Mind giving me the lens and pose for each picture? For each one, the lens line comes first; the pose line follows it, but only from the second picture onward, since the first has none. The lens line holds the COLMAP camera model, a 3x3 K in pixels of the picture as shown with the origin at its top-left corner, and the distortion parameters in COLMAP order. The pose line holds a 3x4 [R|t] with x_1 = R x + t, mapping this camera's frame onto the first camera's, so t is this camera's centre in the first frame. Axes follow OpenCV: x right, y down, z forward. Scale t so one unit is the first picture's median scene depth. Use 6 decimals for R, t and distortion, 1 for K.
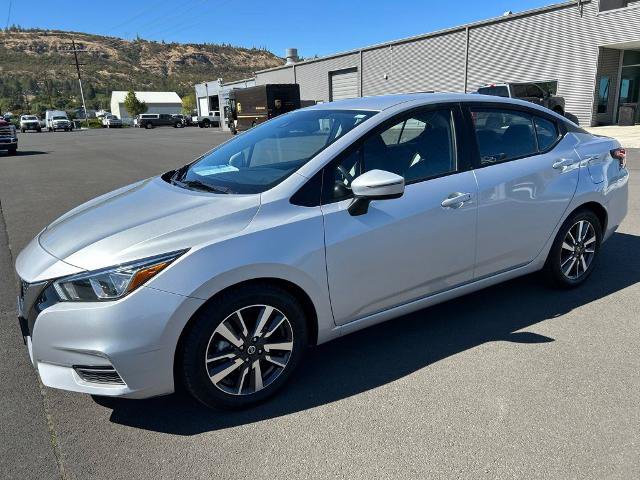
lens RADIAL K [[483.0, 0, 322.6], [0, 483.0, 236.4], [0, 0, 1]] dist [0.055770, -0.061321]
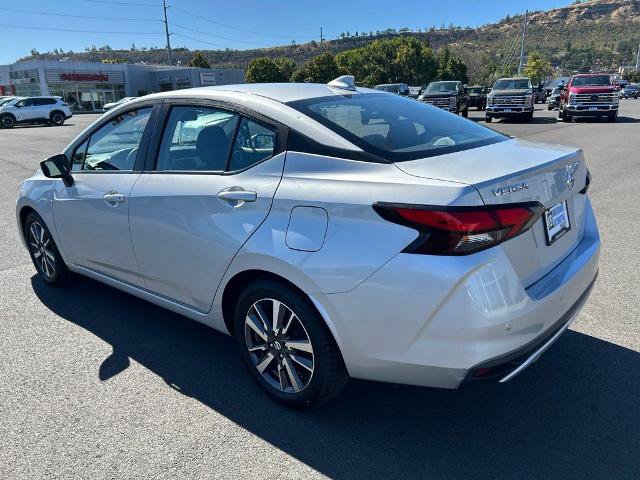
lens RADIAL K [[483.0, 0, 322.6], [0, 483.0, 236.4], [0, 0, 1]] dist [0.055770, -0.061321]
pose [[0.294902, 0.280117, -0.913546, 1.137858], [-0.212233, 0.951386, 0.223209, -0.267383], [0.931660, 0.128060, 0.340016, 0.900300]]
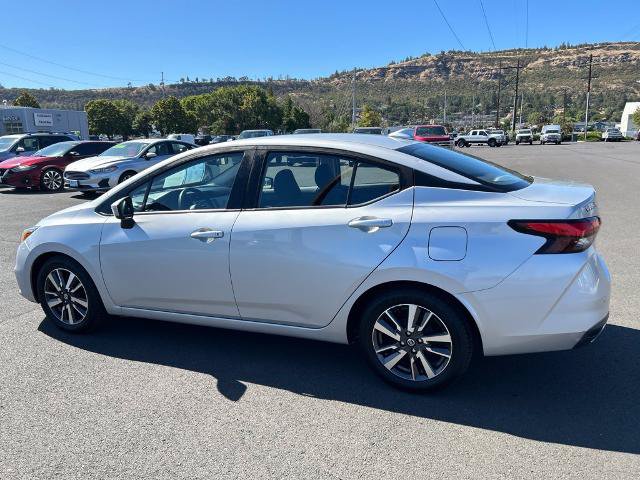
lens RADIAL K [[483.0, 0, 322.6], [0, 483.0, 236.4], [0, 0, 1]] dist [0.055770, -0.061321]
pose [[0.570736, 0.178630, -0.801468, 1.095598], [-0.197694, 0.977233, 0.077023, -0.174416], [0.796980, 0.114486, 0.593056, 0.471416]]
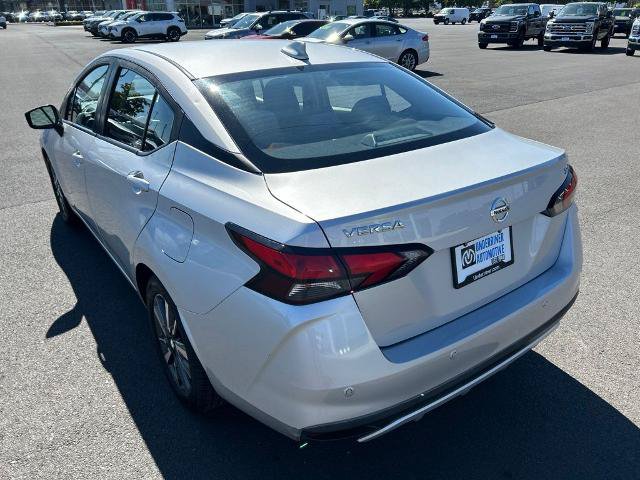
lens RADIAL K [[483.0, 0, 322.6], [0, 483.0, 236.4], [0, 0, 1]] dist [0.055770, -0.061321]
pose [[0.061348, 0.435310, -0.898188, 1.078677], [-0.237632, 0.880377, 0.410447, -0.391936], [0.969416, 0.188258, 0.157453, 1.146243]]
